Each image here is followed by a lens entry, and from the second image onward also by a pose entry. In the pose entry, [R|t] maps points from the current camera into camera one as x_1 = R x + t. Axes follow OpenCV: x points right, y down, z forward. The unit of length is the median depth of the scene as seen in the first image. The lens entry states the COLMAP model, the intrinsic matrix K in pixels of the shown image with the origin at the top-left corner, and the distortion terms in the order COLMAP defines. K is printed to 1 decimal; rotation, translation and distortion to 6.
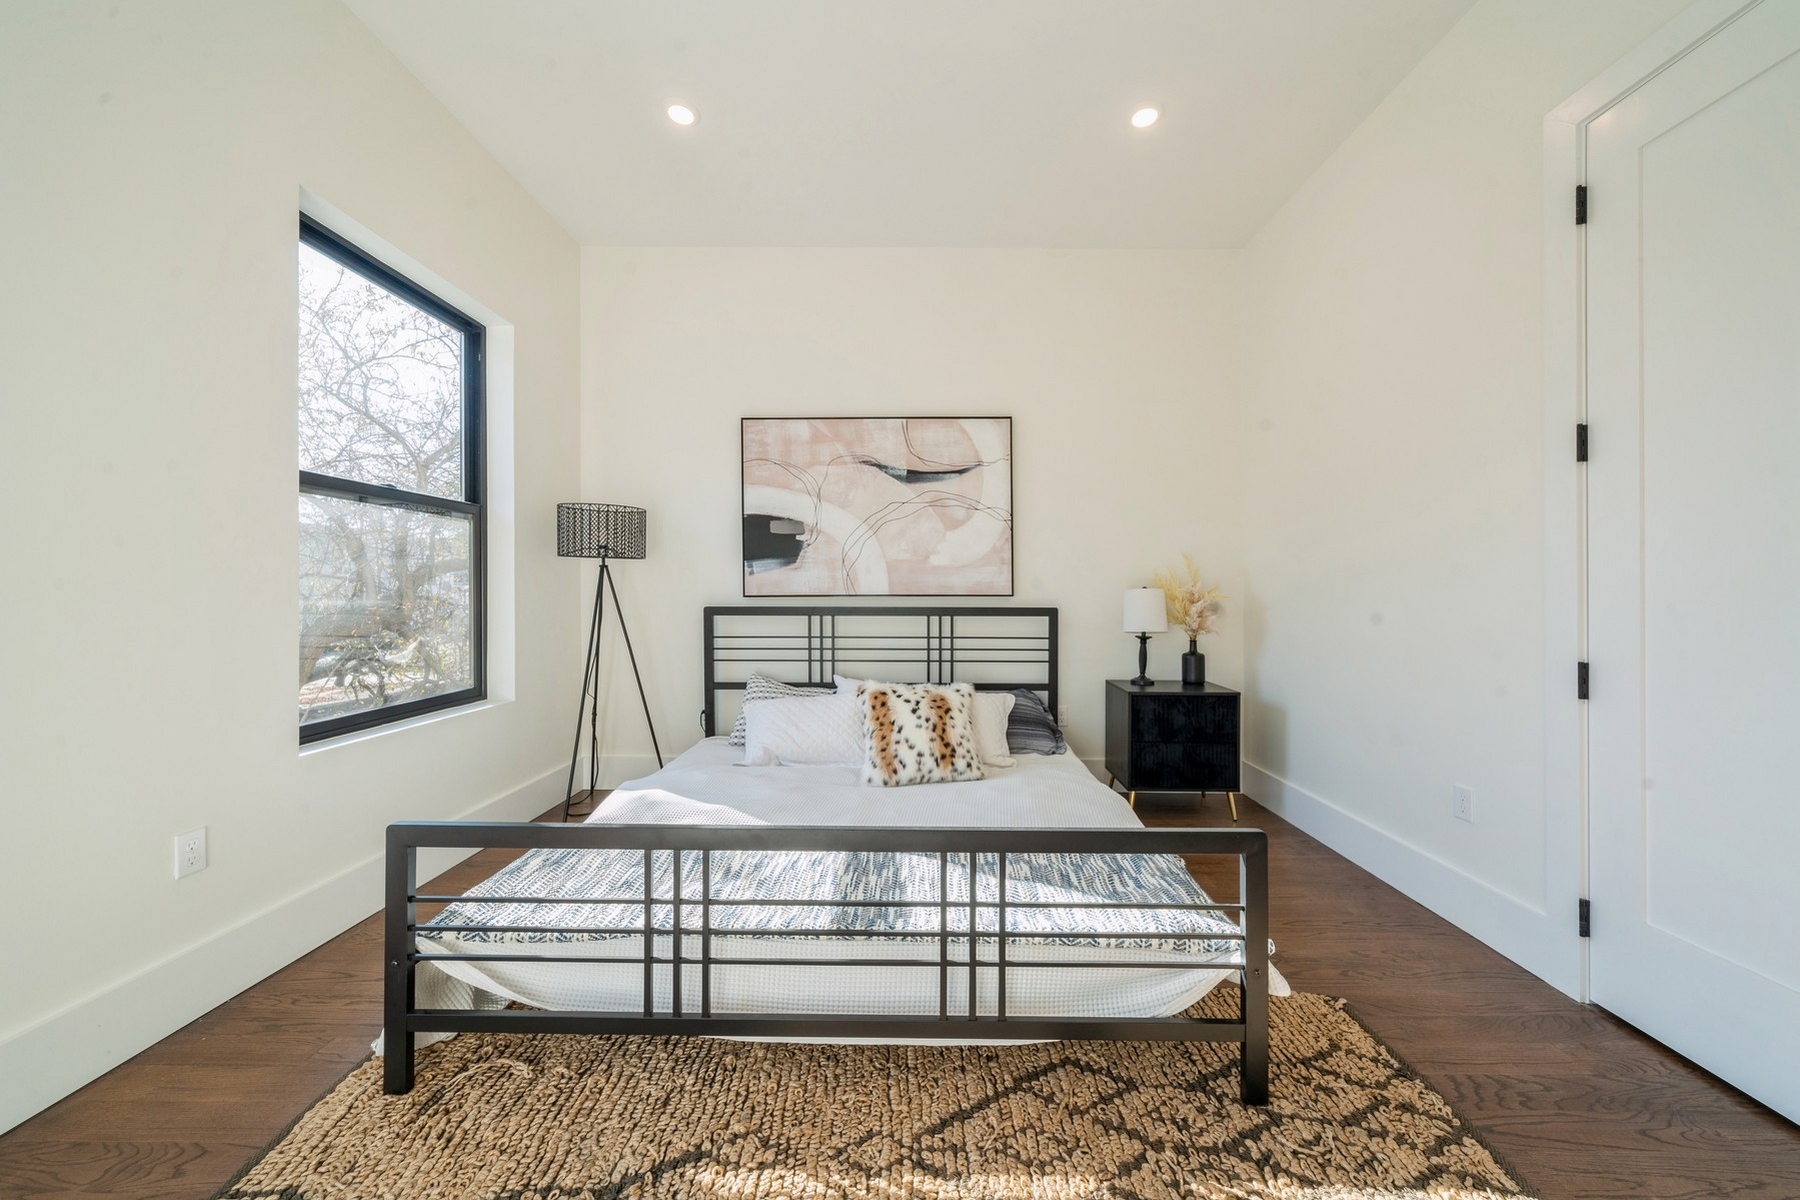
lens RADIAL K [[615.1, 0, 910.2], [0, 615.1, 592.3], [0, 0, 1]] dist [0.000675, 0.000112]
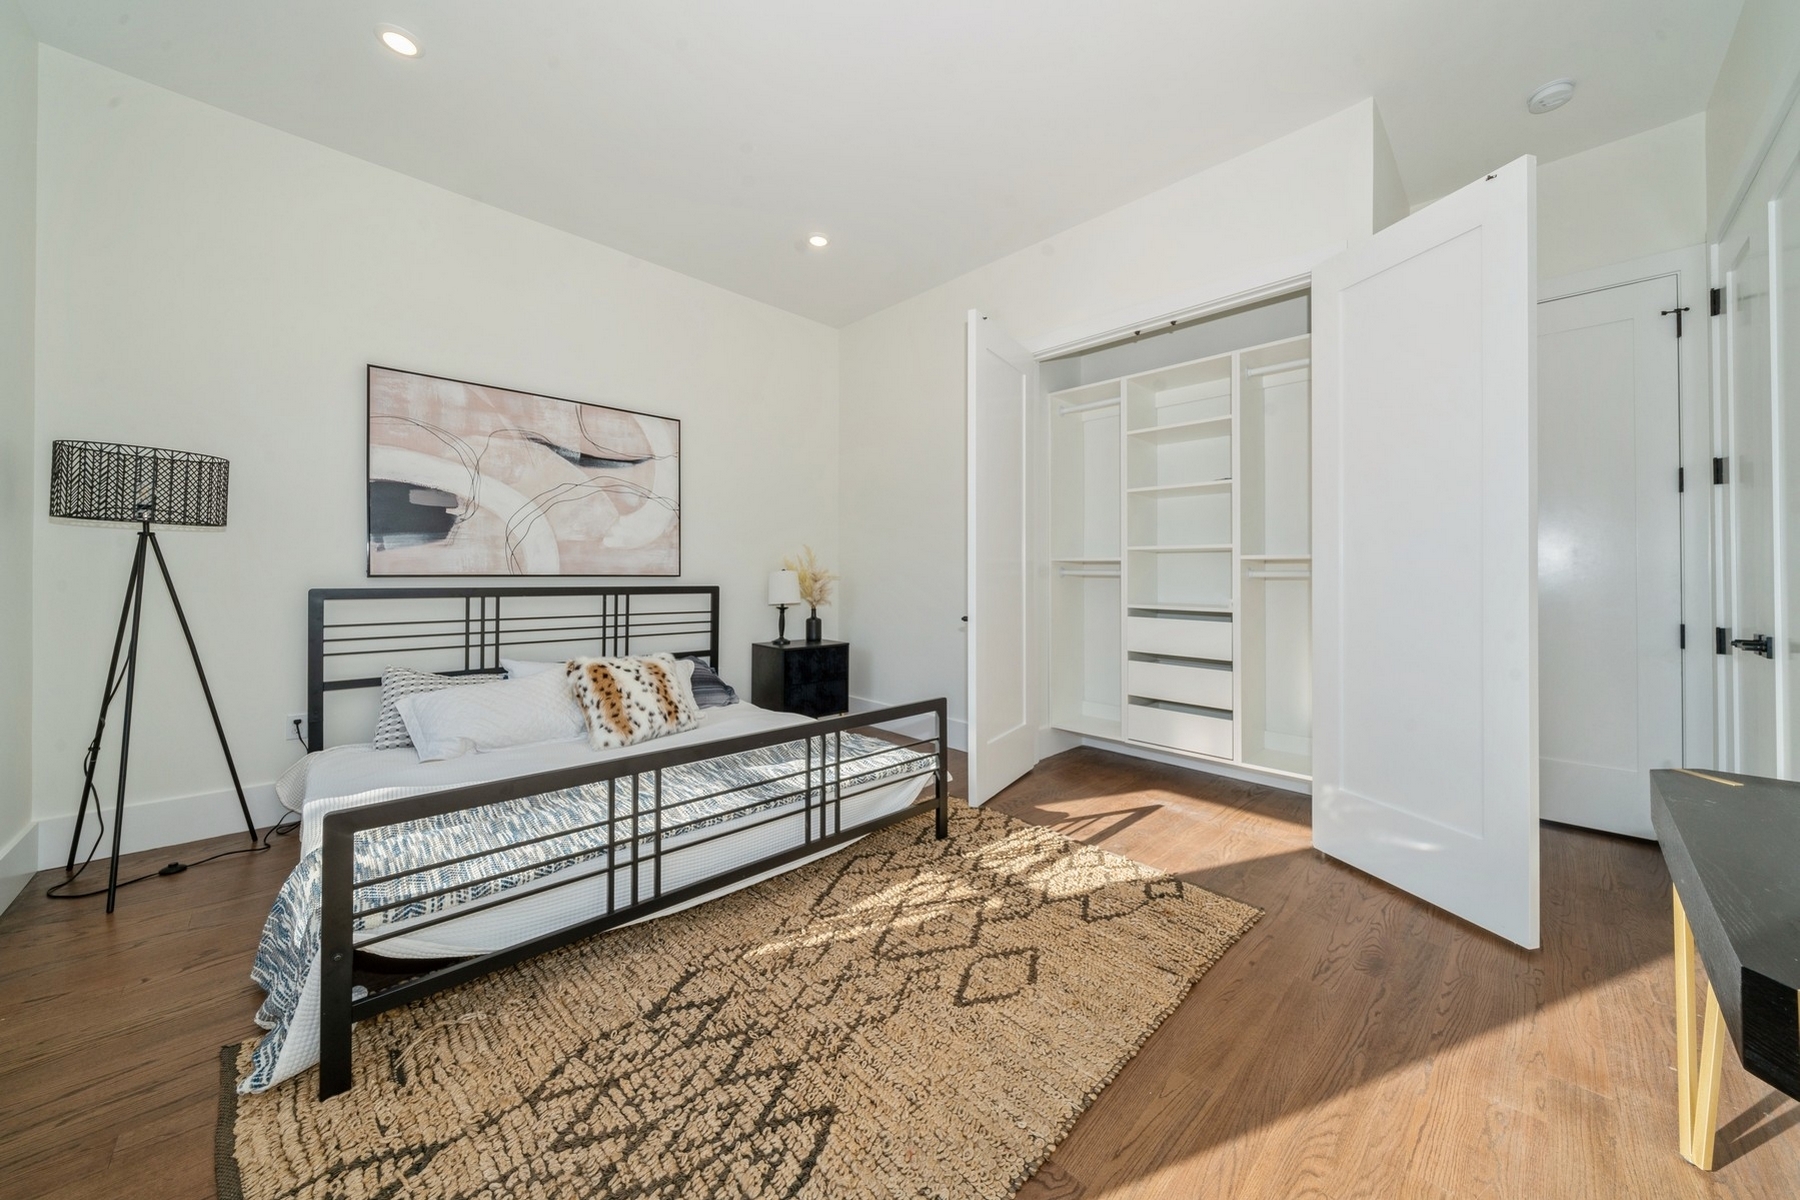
lens RADIAL K [[627.7, 0, 906.6], [0, 627.7, 564.4], [0, 0, 1]] dist [-0.000758, 0.000151]
pose [[0.710212, 0.015159, 0.703825, -0.373879], [-0.005169, 0.999853, -0.016319, 0.000801], [-0.703969, 0.007952, 0.710186, -0.133647]]
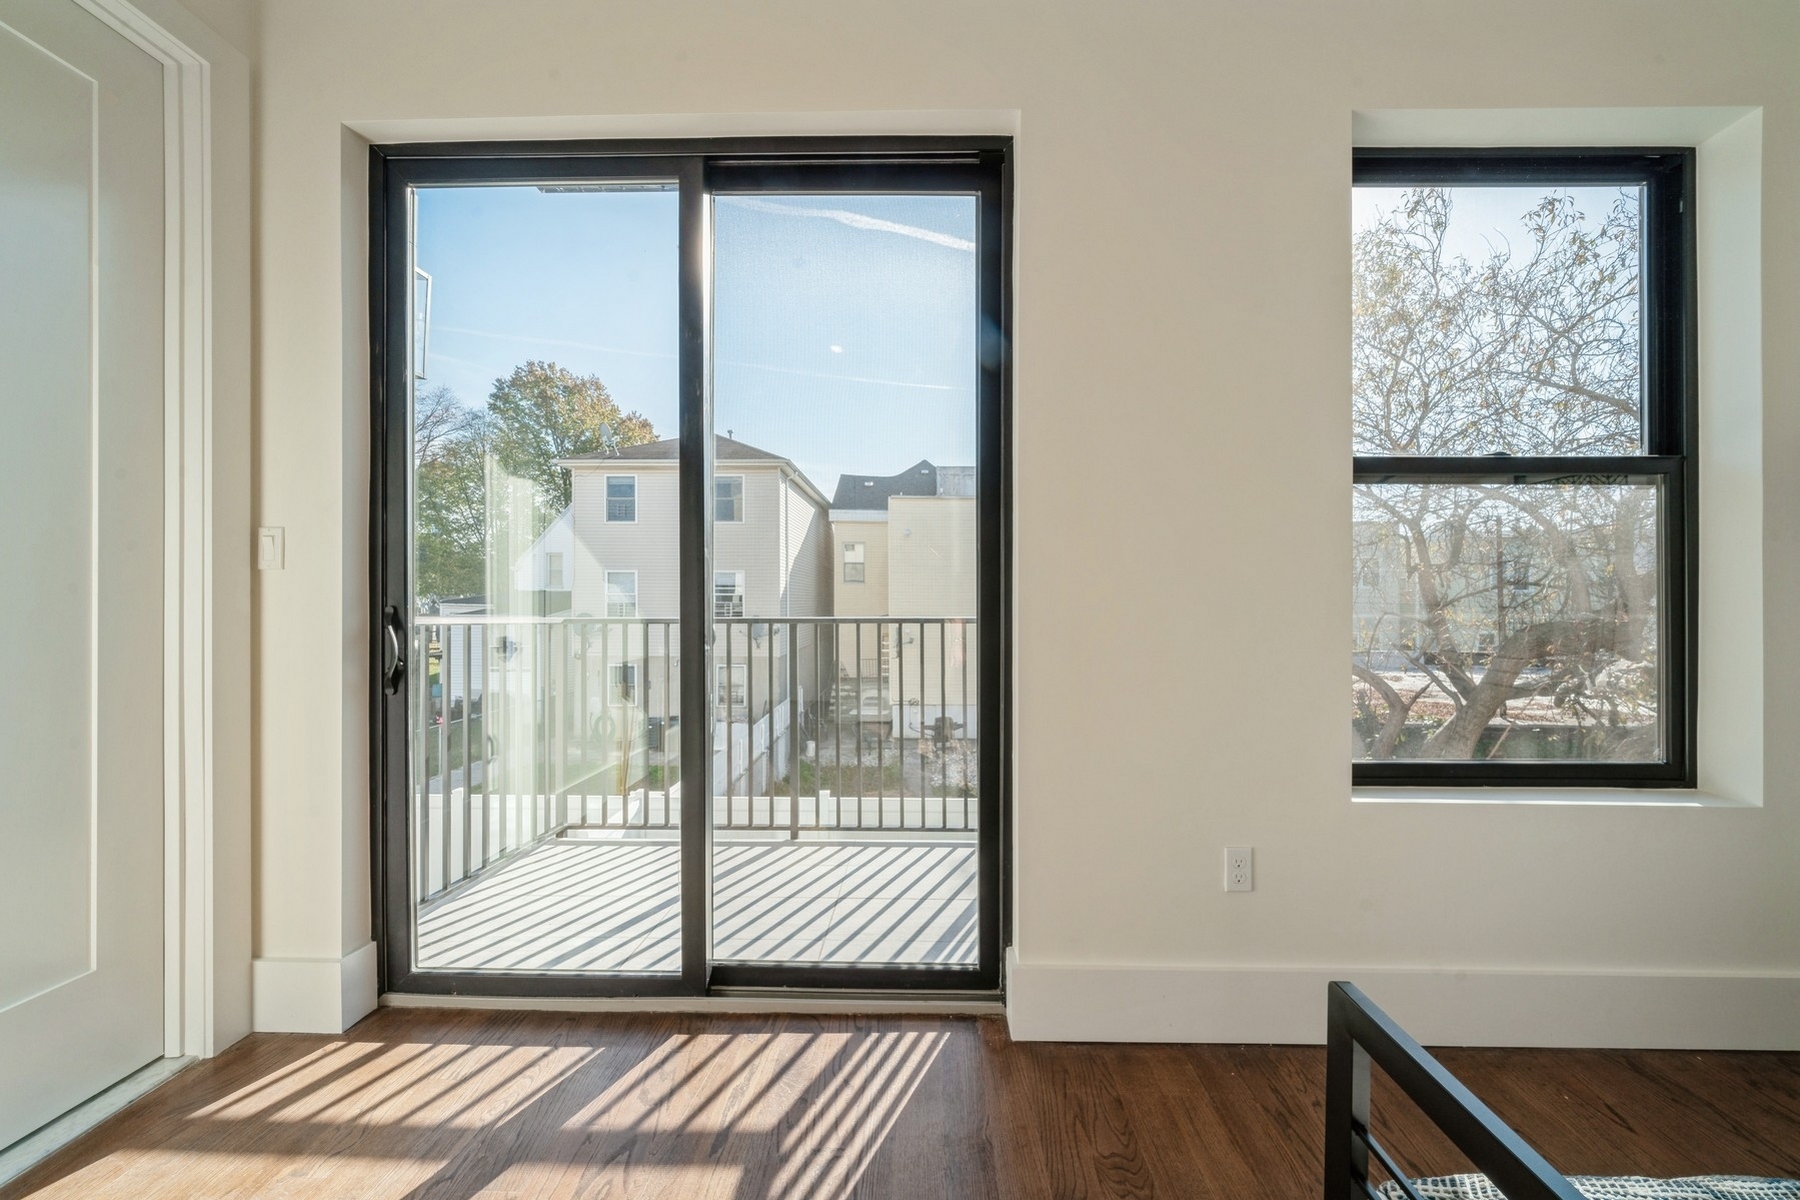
lens RADIAL K [[603.2, 0, 909.3], [0, 603.2, 598.6], [0, 0, 1]] dist [-0.000686, 0.000026]
pose [[-0.025448, -0.001088, -0.999676, -0.092382], [-0.002637, 0.999996, -0.001021, -0.001895], [0.999673, 0.002610, -0.025451, 0.245758]]
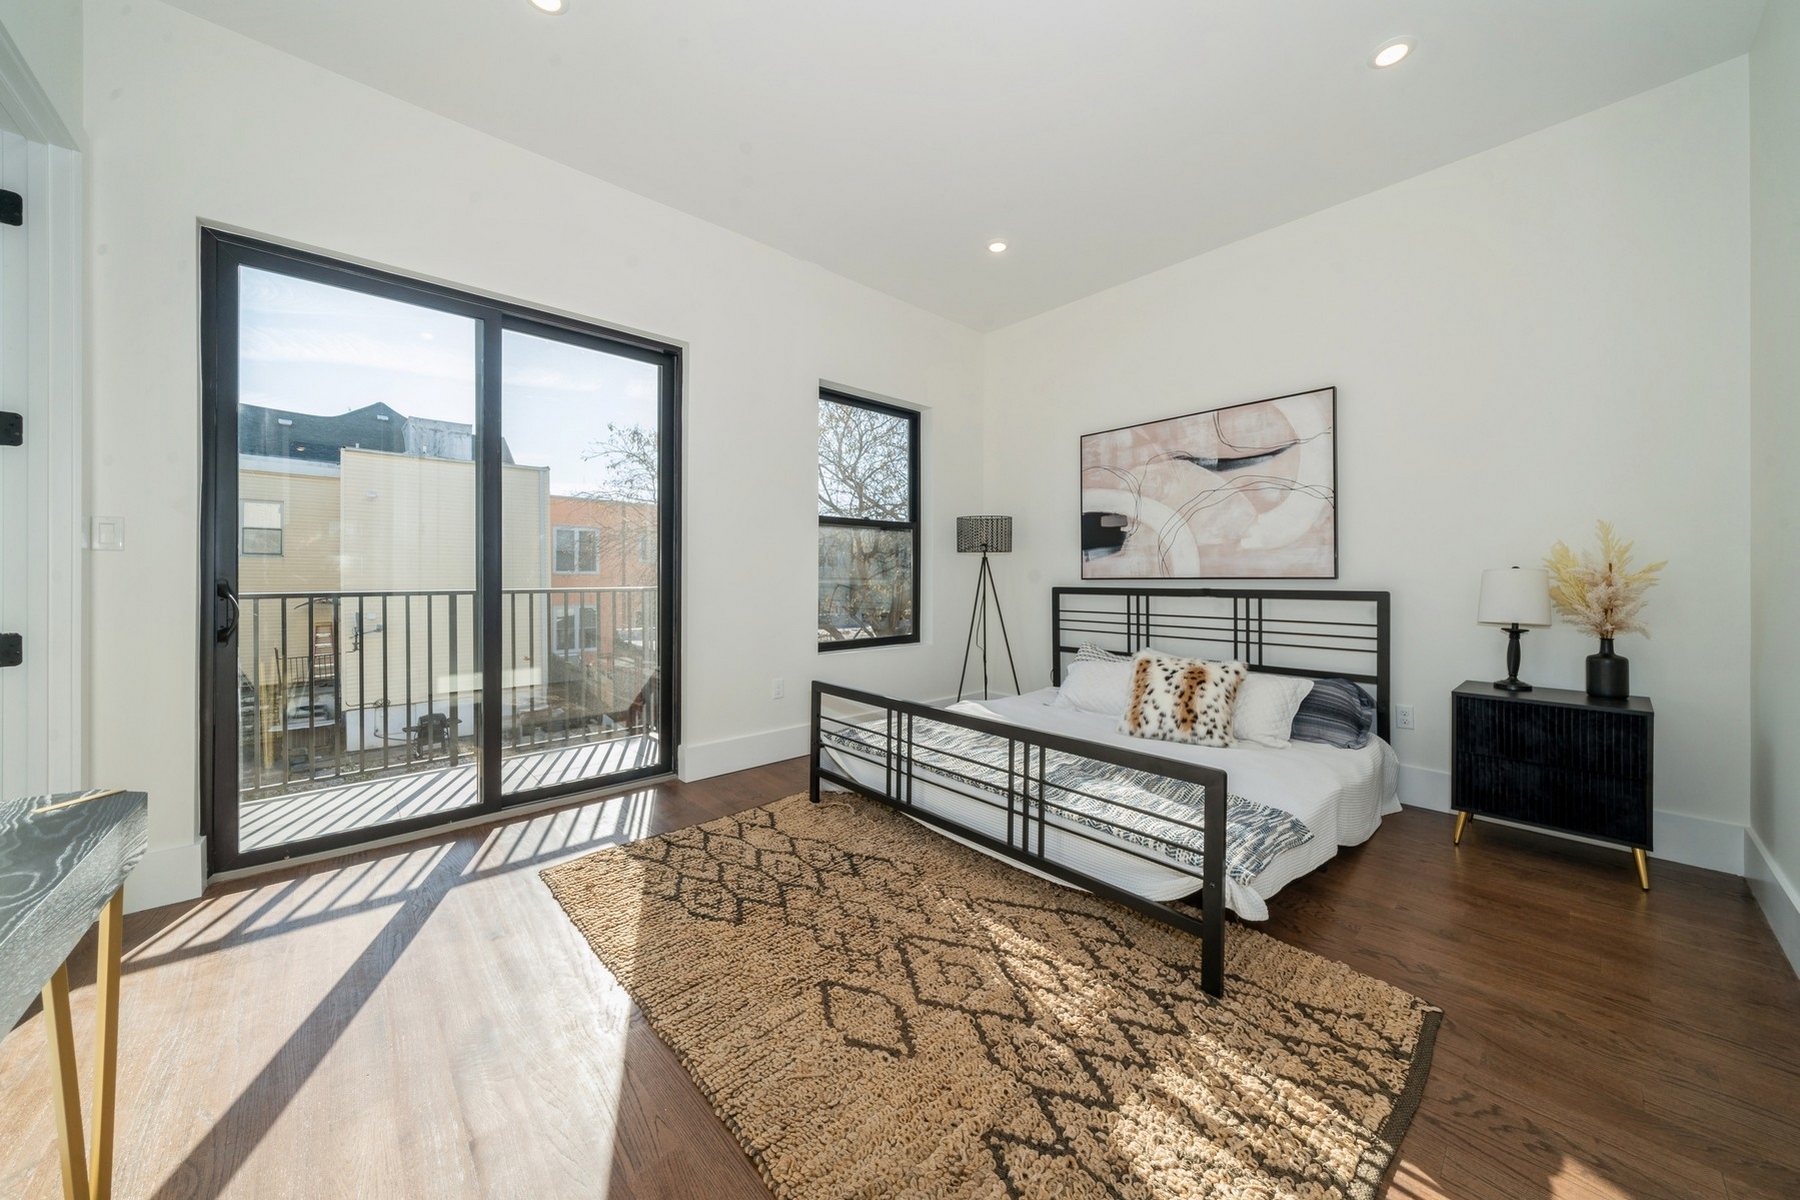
lens RADIAL K [[614.5, 0, 916.4], [0, 614.5, 573.3], [0, 0, 1]] dist [-0.001149, 0.000117]
pose [[0.689741, -0.006854, -0.724023, 0.422672], [0.001428, 0.999966, -0.008106, 0.004971], [0.724054, 0.004557, 0.689728, -0.105147]]
